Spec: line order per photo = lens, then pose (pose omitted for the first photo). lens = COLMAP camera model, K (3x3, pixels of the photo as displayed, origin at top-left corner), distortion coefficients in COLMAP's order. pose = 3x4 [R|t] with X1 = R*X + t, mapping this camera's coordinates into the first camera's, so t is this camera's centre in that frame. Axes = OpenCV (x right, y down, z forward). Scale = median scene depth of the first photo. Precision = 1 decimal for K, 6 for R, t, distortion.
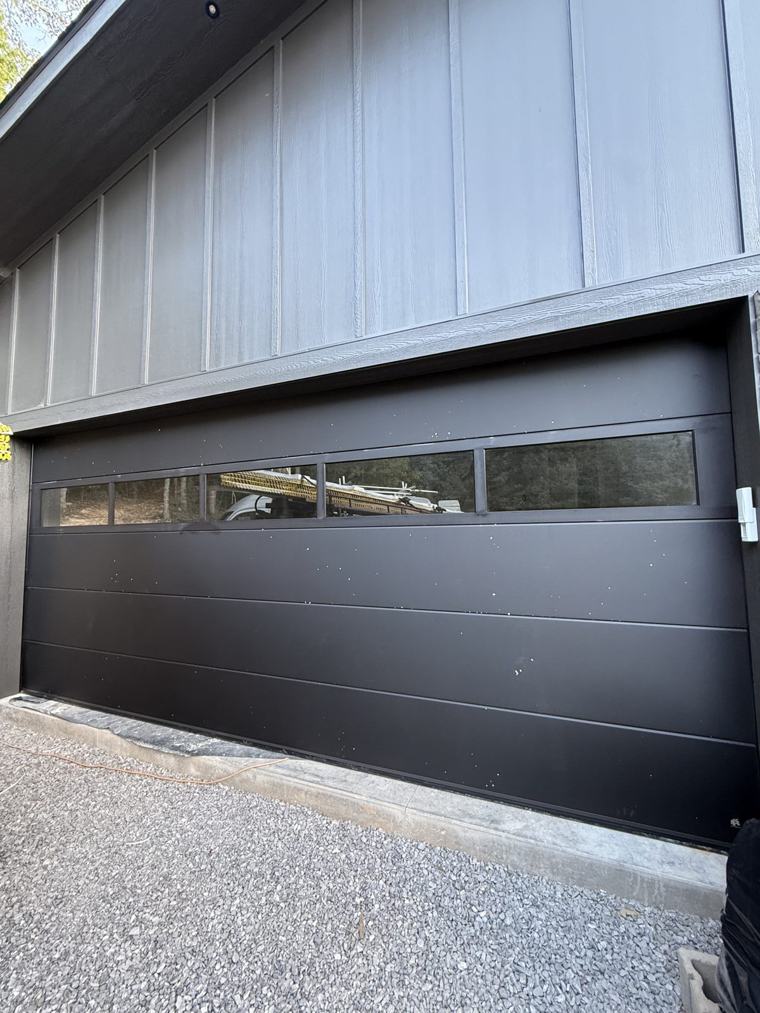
lens RADIAL K [[399.3, 0, 380.0], [0, 399.3, 506.5], [0, 0, 1]] dist [-0.002304, 0.000210]
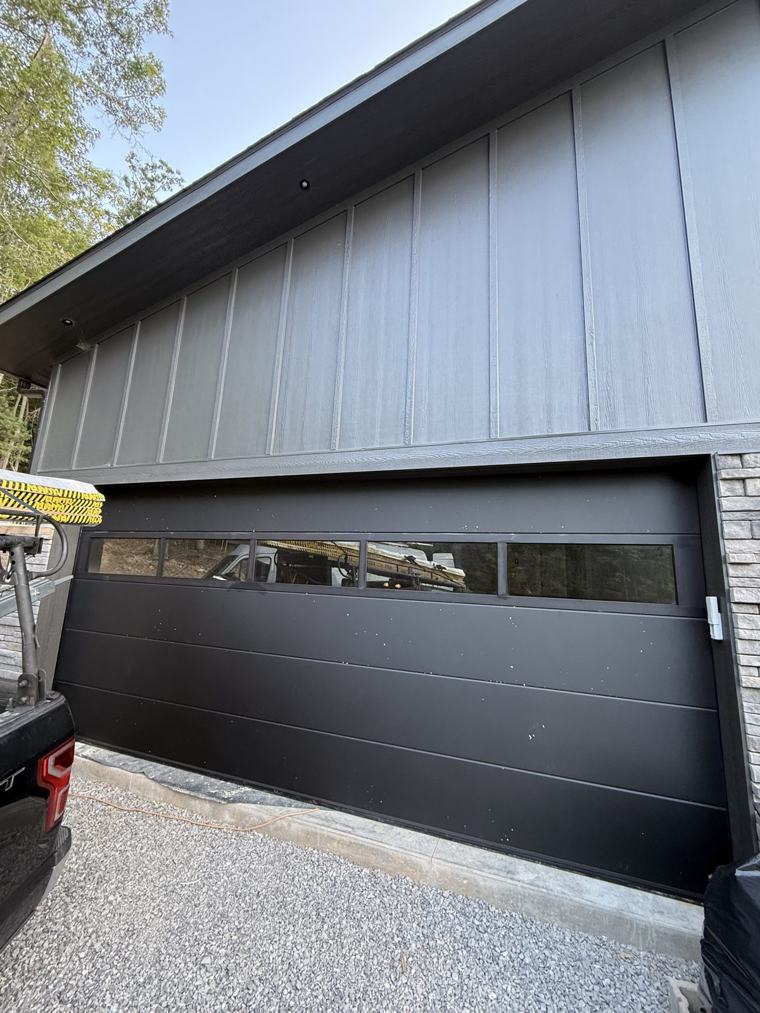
lens RADIAL K [[399.3, 0, 380.0], [0, 399.3, 506.5], [0, 0, 1]] dist [-0.002304, 0.000210]
pose [[0.997258, 0.066157, 0.033167, -0.205294], [-0.062219, 0.992174, -0.108252, -0.116609], [-0.040069, 0.105892, 0.993570, -0.252409]]
